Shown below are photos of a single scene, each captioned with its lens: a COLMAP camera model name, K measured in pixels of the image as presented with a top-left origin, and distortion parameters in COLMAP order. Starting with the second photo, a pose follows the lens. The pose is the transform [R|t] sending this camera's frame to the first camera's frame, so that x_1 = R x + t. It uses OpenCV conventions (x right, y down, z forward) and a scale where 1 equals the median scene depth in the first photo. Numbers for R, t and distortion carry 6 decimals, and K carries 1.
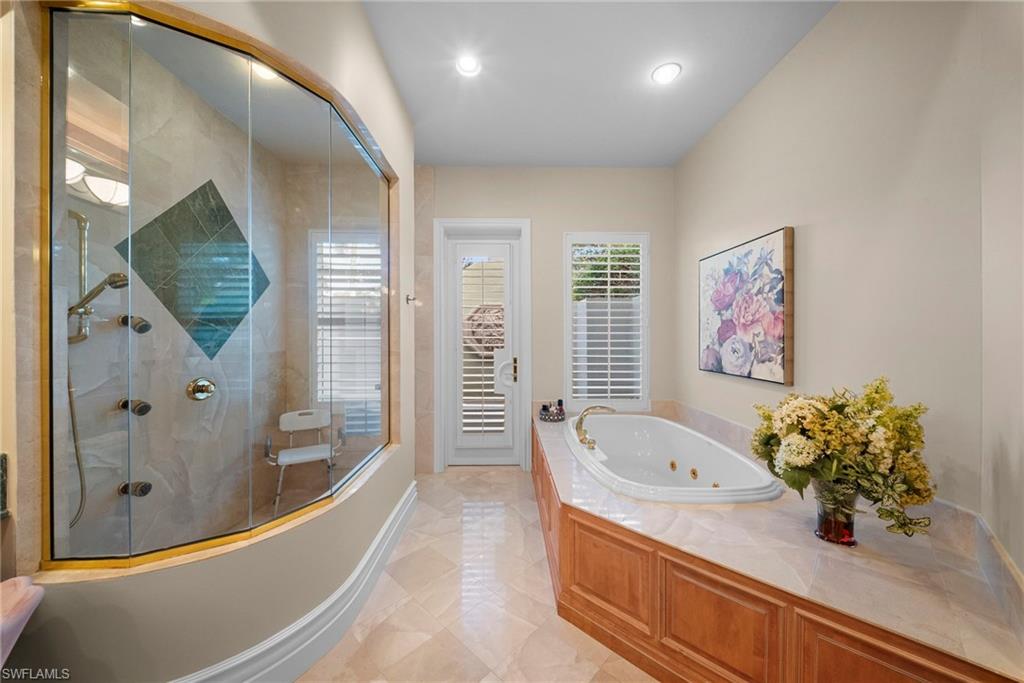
lens RADIAL K [[359.0, 0, 512.9], [0, 359.0, 339.9], [0, 0, 1]] dist [-0.003014, -0.001817]
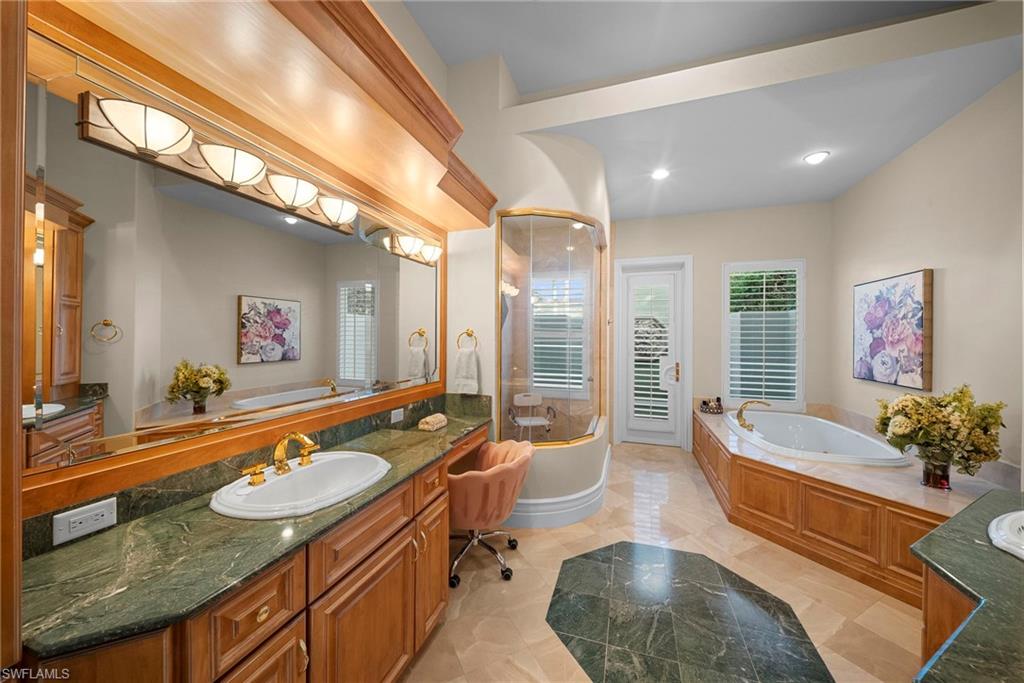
lens RADIAL K [[359.0, 0, 513.3], [0, 359.0, 338.2], [0, 0, 1]] dist [-0.003014, -0.001817]
pose [[0.941594, 0.006738, -0.336682, -0.209971], [-0.009599, 0.999931, -0.006832, -0.041185], [0.336613, 0.009665, 0.941594, -0.720782]]
